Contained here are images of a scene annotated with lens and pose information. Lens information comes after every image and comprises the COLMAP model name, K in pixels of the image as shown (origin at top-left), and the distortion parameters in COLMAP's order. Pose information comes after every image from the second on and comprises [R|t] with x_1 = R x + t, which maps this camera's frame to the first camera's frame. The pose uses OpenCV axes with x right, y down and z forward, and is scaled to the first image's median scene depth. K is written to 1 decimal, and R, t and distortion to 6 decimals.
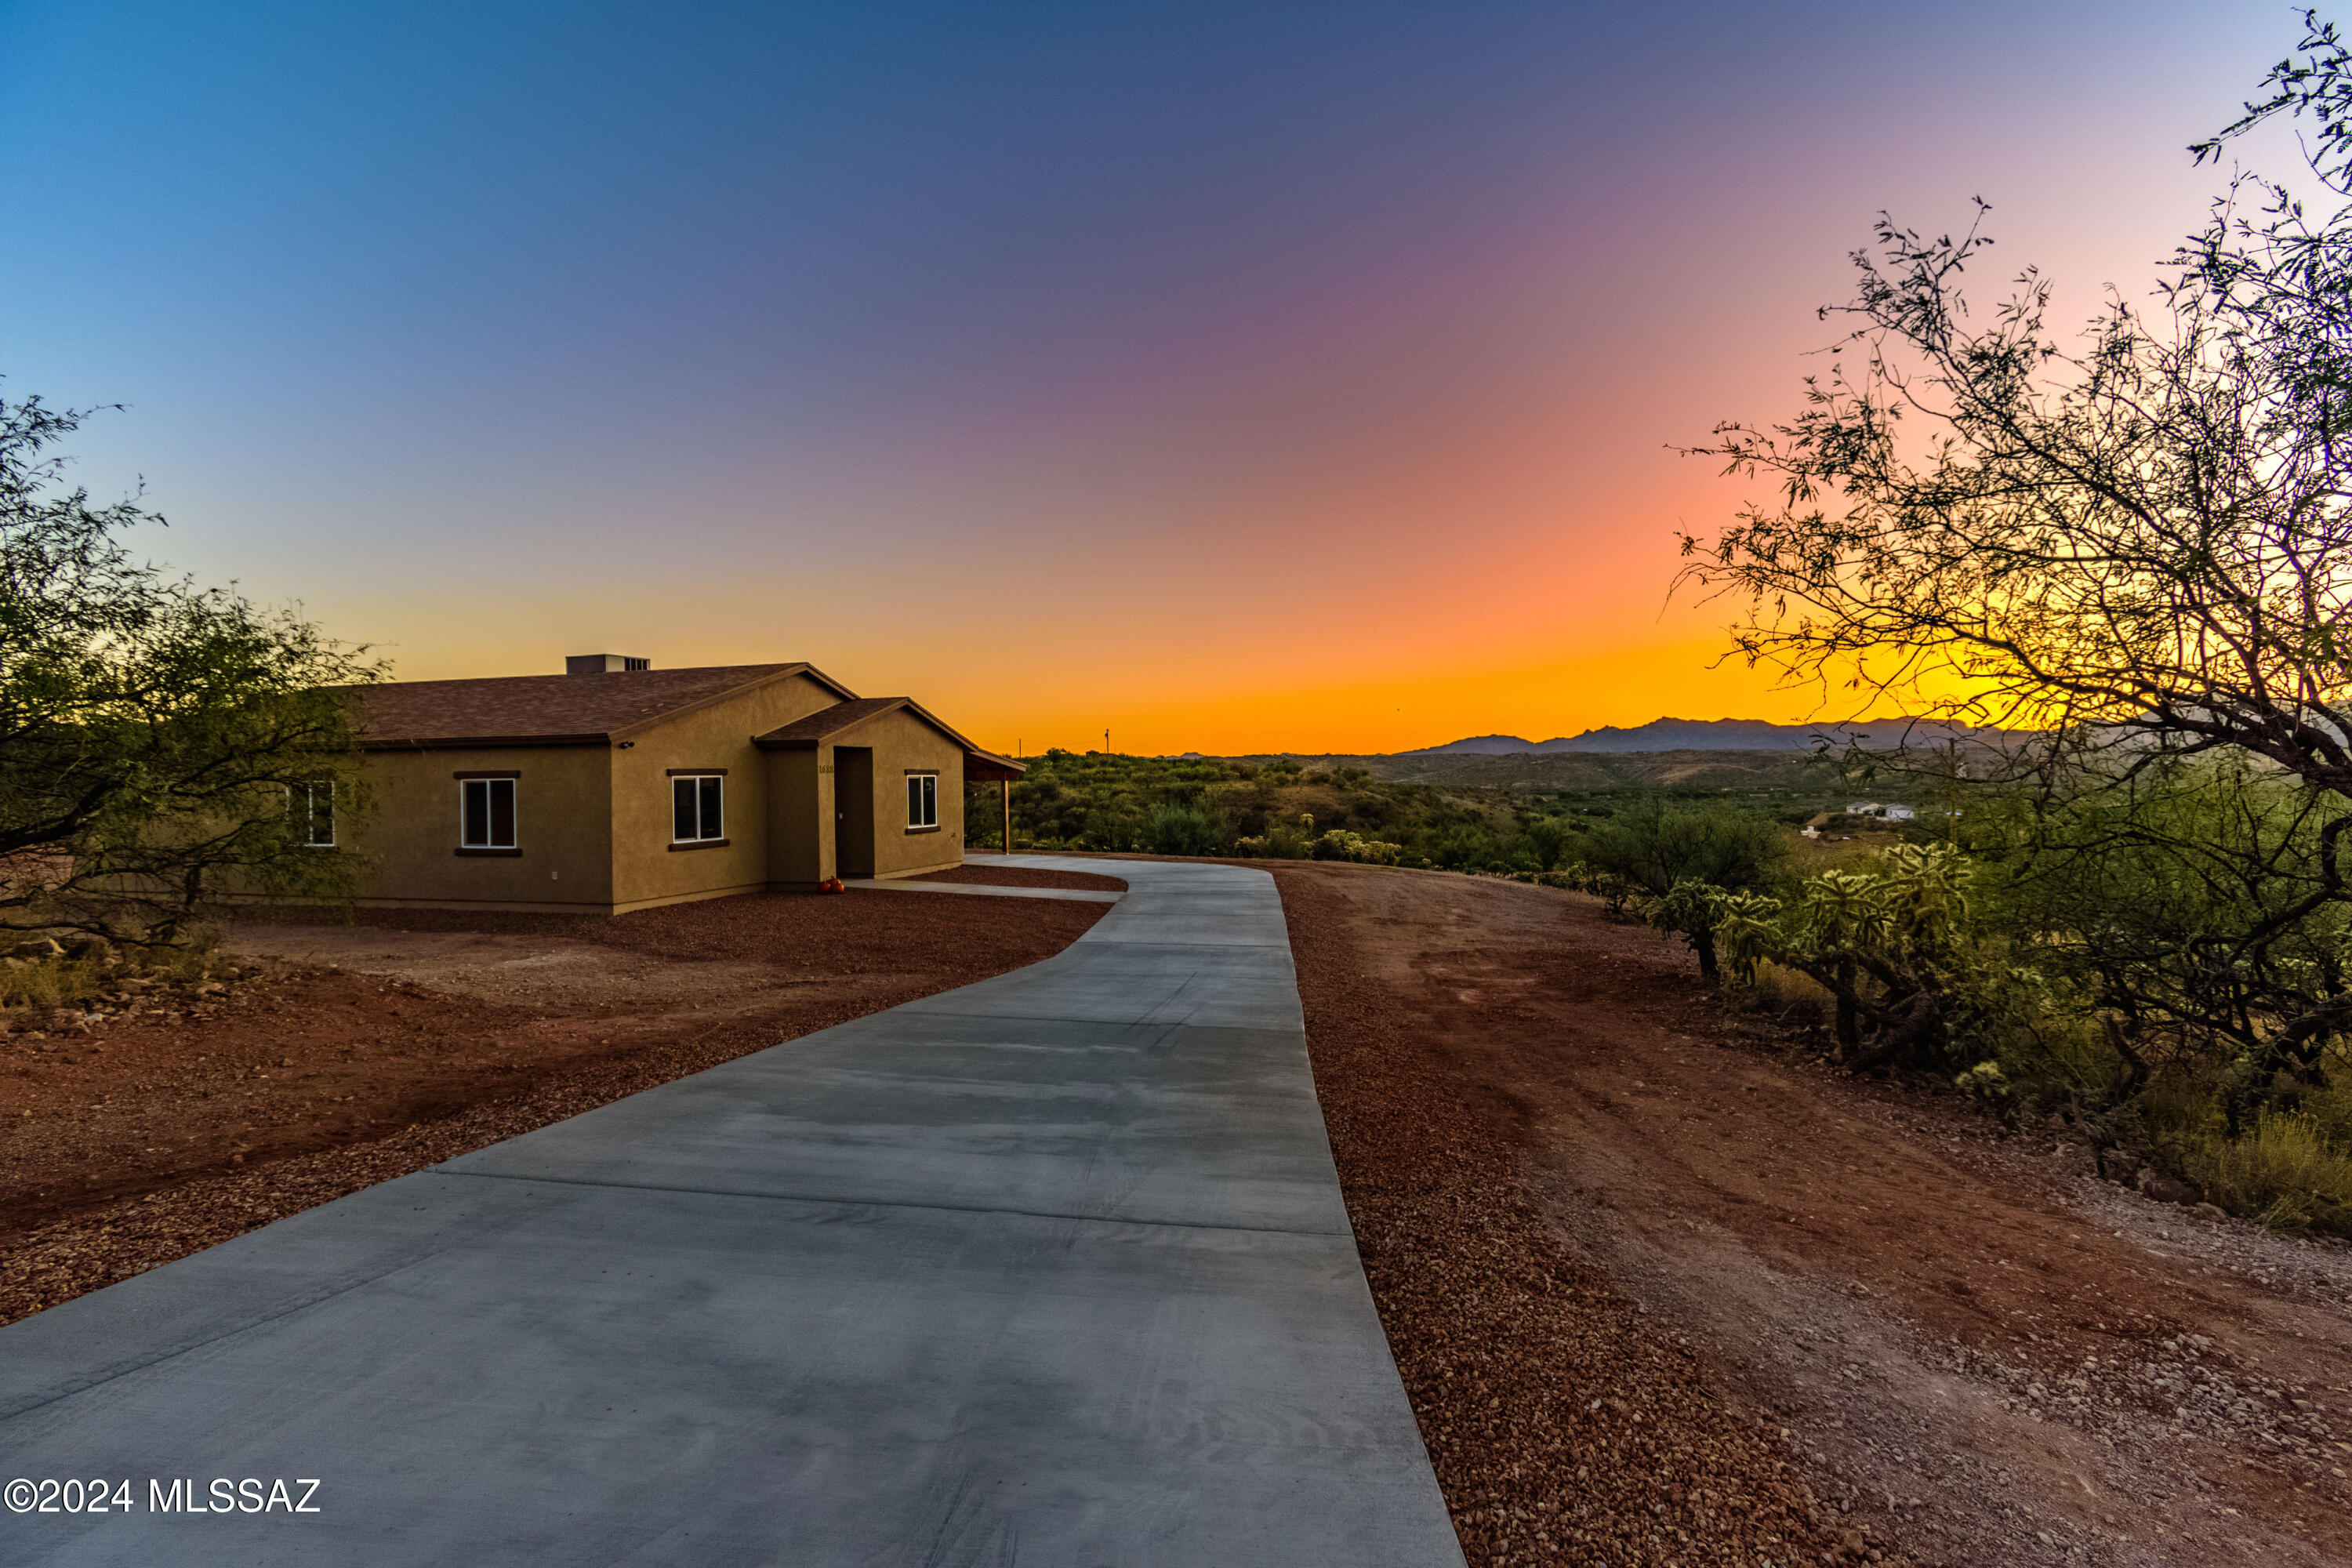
lens RADIAL K [[1091.5, 0, 1176.0], [0, 1091.5, 784.0], [0, 0, 1]] dist [0.001780, 0.000306]
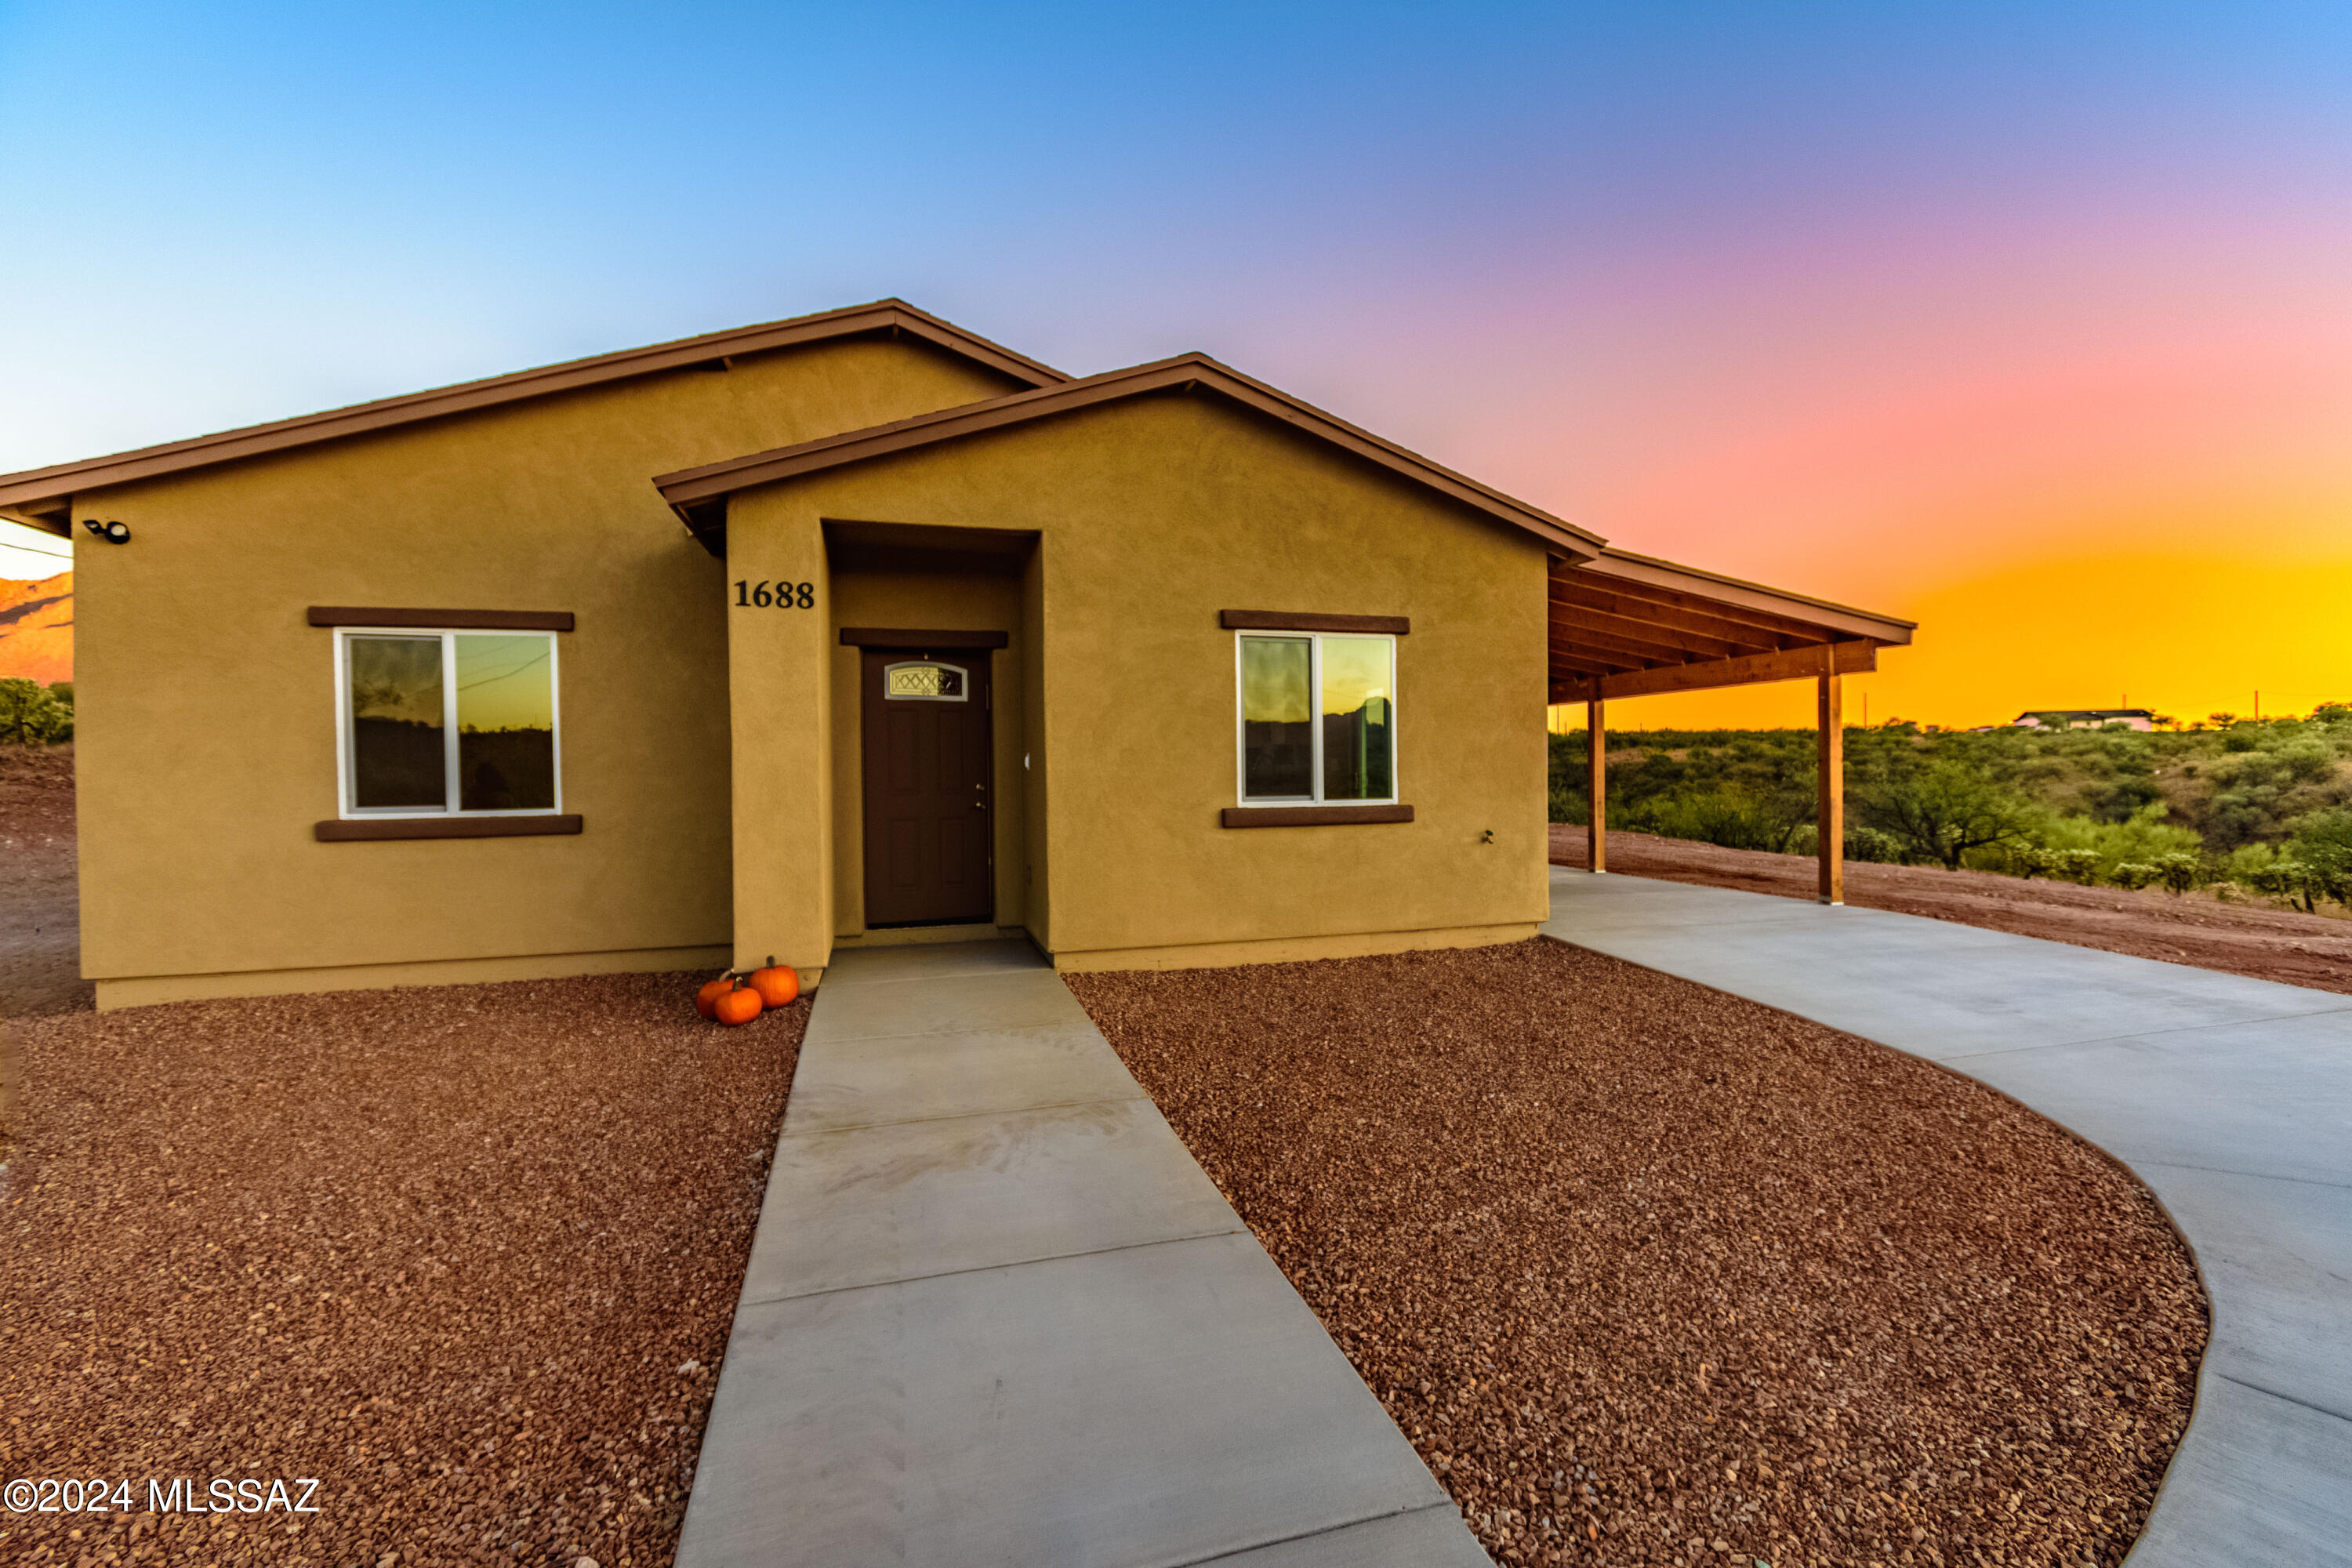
lens RADIAL K [[1091.5, 0, 1176.0], [0, 1091.5, 784.0], [0, 0, 1]] dist [0.001780, 0.000306]
pose [[0.598300, 0.025815, -0.800856, -0.016817], [-0.006676, 0.999607, 0.027234, 0.026090], [0.801244, -0.010947, 0.598237, 0.819794]]
